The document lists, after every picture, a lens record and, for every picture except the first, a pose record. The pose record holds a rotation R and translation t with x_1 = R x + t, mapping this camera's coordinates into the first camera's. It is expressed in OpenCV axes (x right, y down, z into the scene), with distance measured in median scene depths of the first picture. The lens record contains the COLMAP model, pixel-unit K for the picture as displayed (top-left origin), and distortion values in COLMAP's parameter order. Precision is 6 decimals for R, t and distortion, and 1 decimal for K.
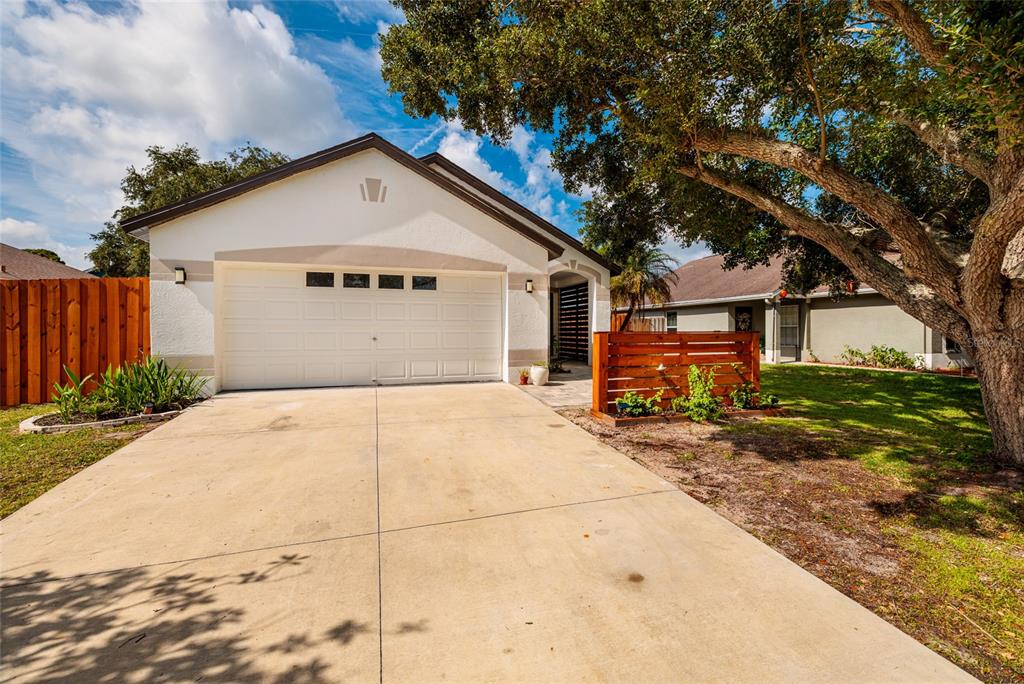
lens RADIAL K [[442.1, 0, 514.9], [0, 442.1, 333.1], [0, 0, 1]] dist [0.000310, -0.000463]
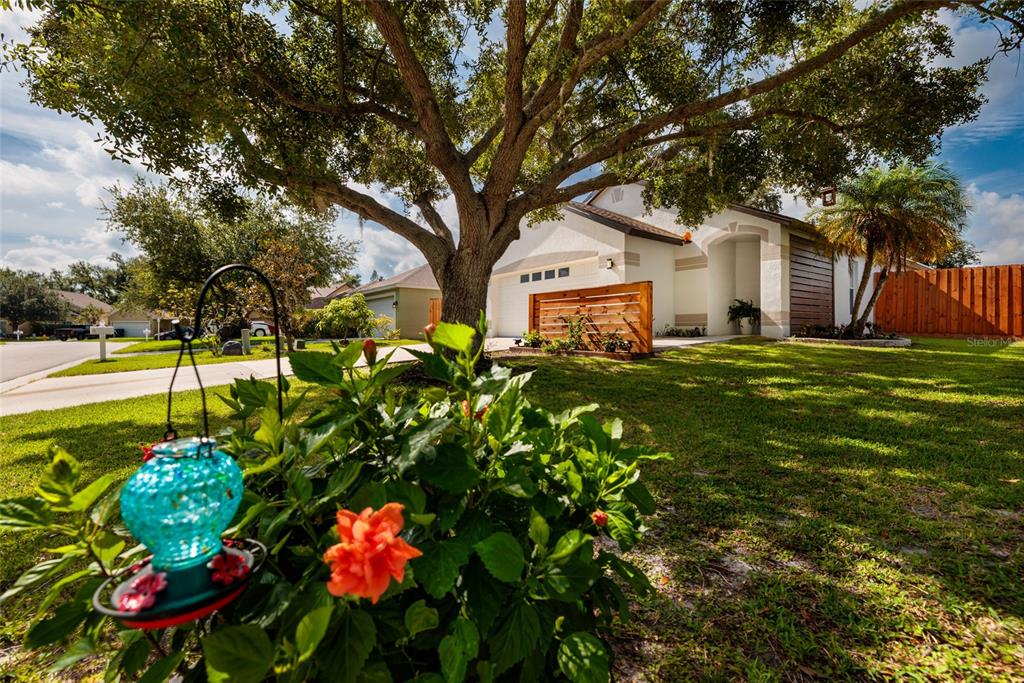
lens RADIAL K [[442.1, 0, 514.9], [0, 442.1, 332.6], [0, 0, 1]] dist [0.000310, -0.000463]
pose [[0.331038, -0.000067, -0.943617, 1.162822], [-0.000224, 1.000000, -0.000149, 0.094676], [0.943617, 0.000261, 0.331038, 0.320263]]
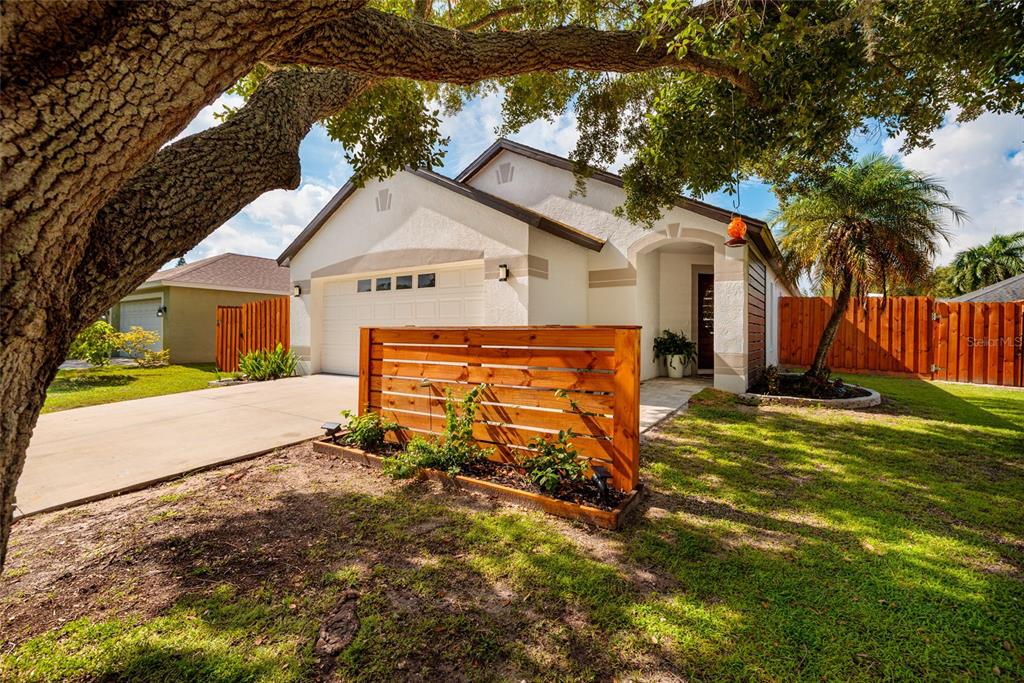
lens RADIAL K [[442.1, 0, 514.9], [0, 442.1, 332.6], [0, 0, 1]] dist [0.000310, -0.000463]
pose [[0.615330, 0.003789, -0.788261, 0.678593], [-0.009915, 0.999947, -0.002933, 0.003634], [0.788207, 0.009621, 0.615335, 0.534302]]
